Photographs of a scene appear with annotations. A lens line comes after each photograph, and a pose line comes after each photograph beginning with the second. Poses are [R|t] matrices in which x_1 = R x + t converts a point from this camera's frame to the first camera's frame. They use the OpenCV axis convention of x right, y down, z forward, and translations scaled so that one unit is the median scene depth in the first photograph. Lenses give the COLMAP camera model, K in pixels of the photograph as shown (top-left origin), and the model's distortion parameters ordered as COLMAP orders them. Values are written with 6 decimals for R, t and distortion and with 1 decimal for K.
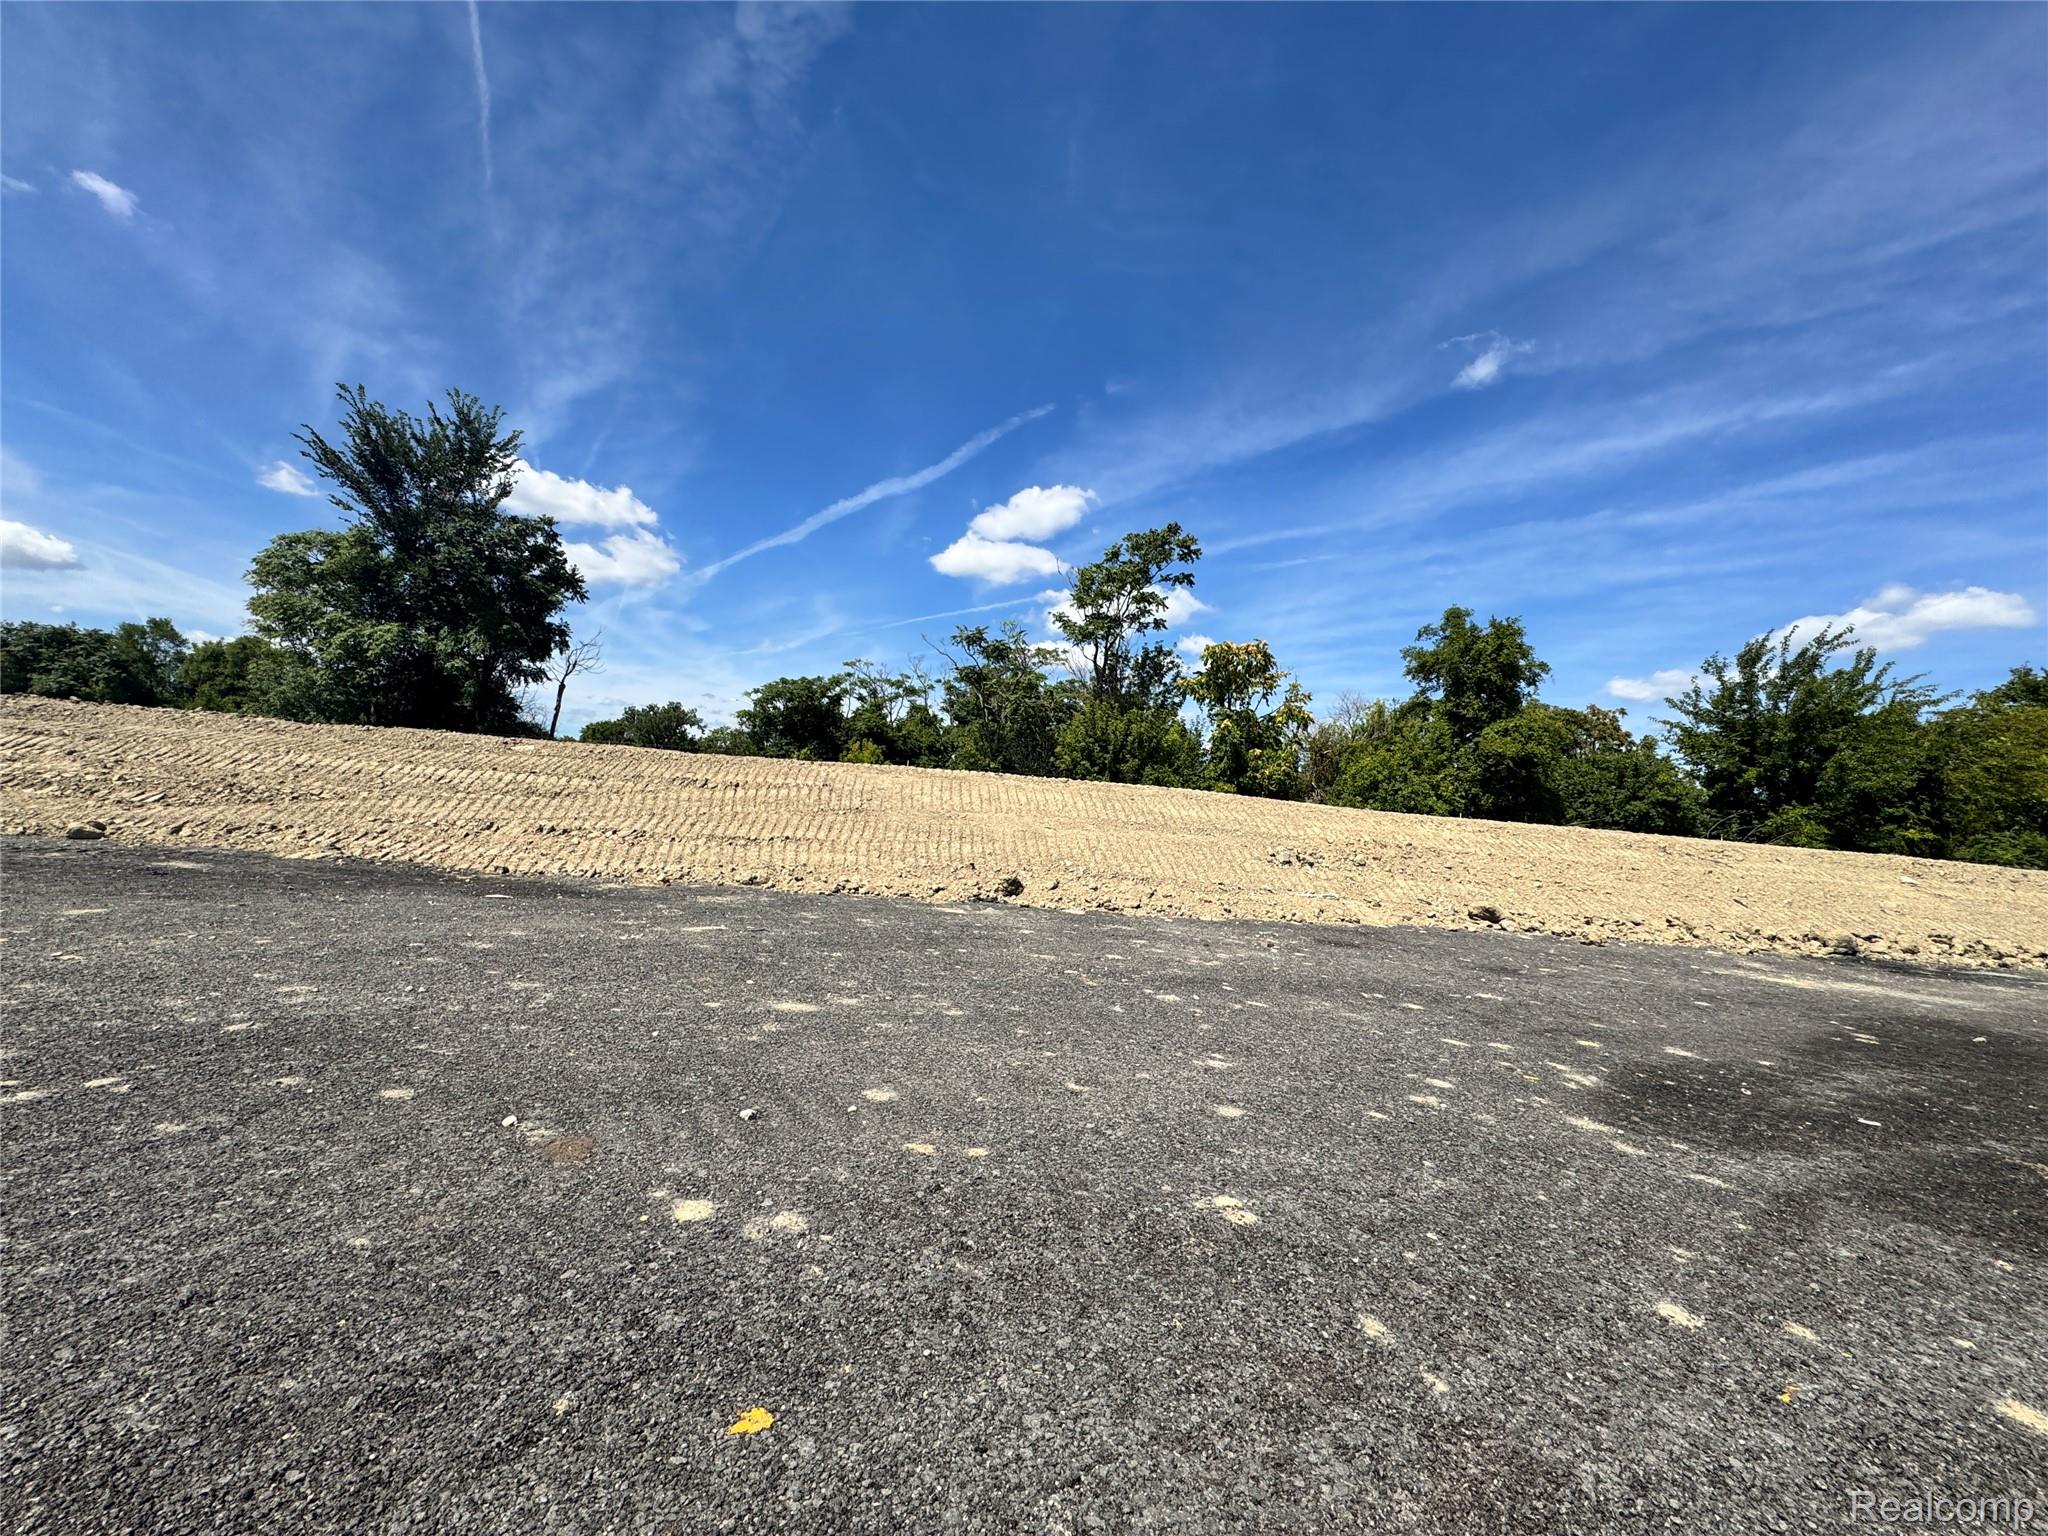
lens RADIAL K [[812.6, 0, 1007.4], [0, 812.6, 770.7], [0, 0, 1]] dist [0.002289, -0.000806]
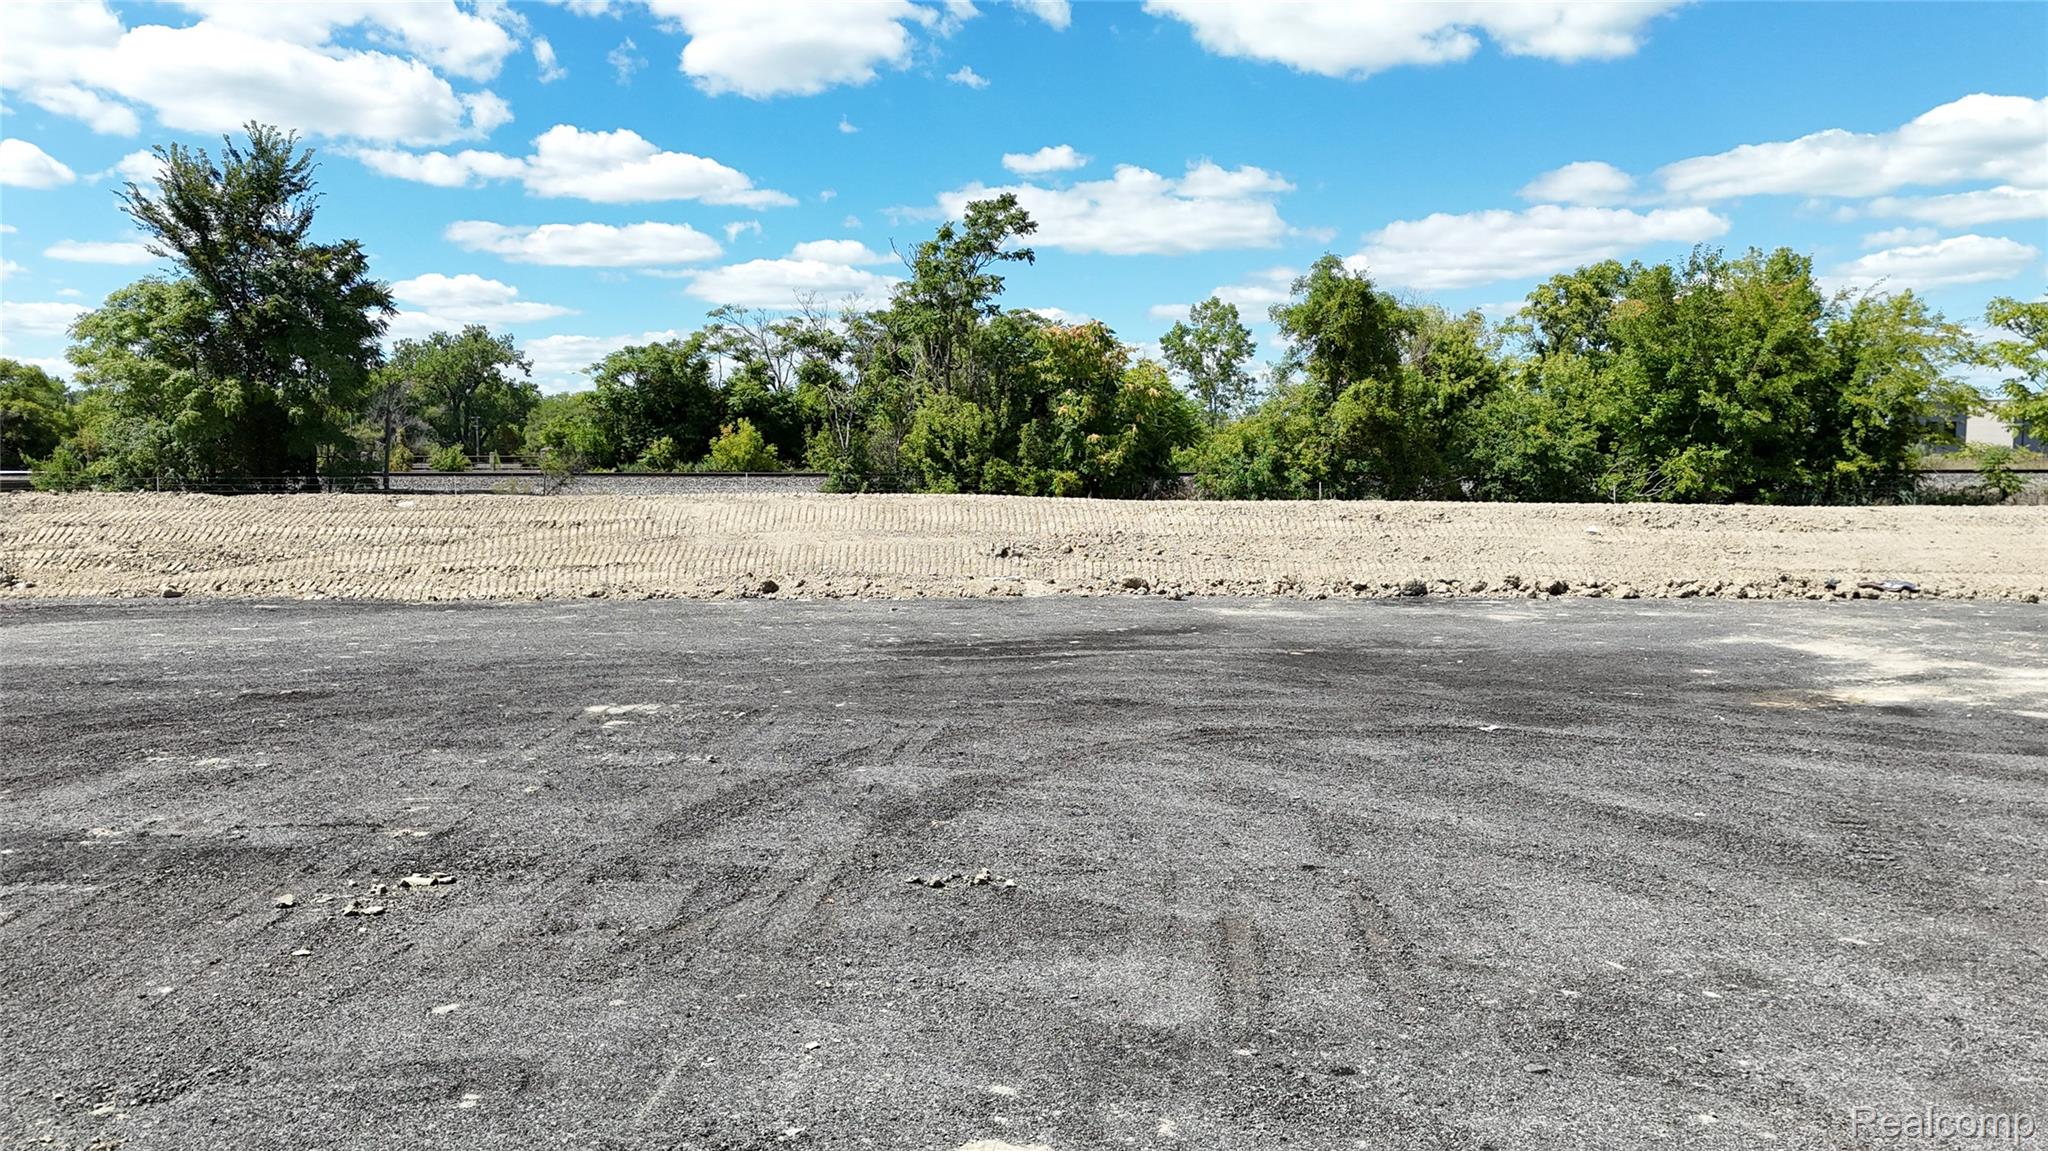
lens RADIAL K [[1605.9, 0, 1008.4], [0, 1605.9, 541.4], [0, 0, 1]] dist [0.074063, -0.033309]
pose [[0.994583, -0.069770, -0.077045, 0.043638], [0.077385, 0.991899, 0.100734, -0.012966], [0.069393, -0.106150, 0.991926, -0.120625]]
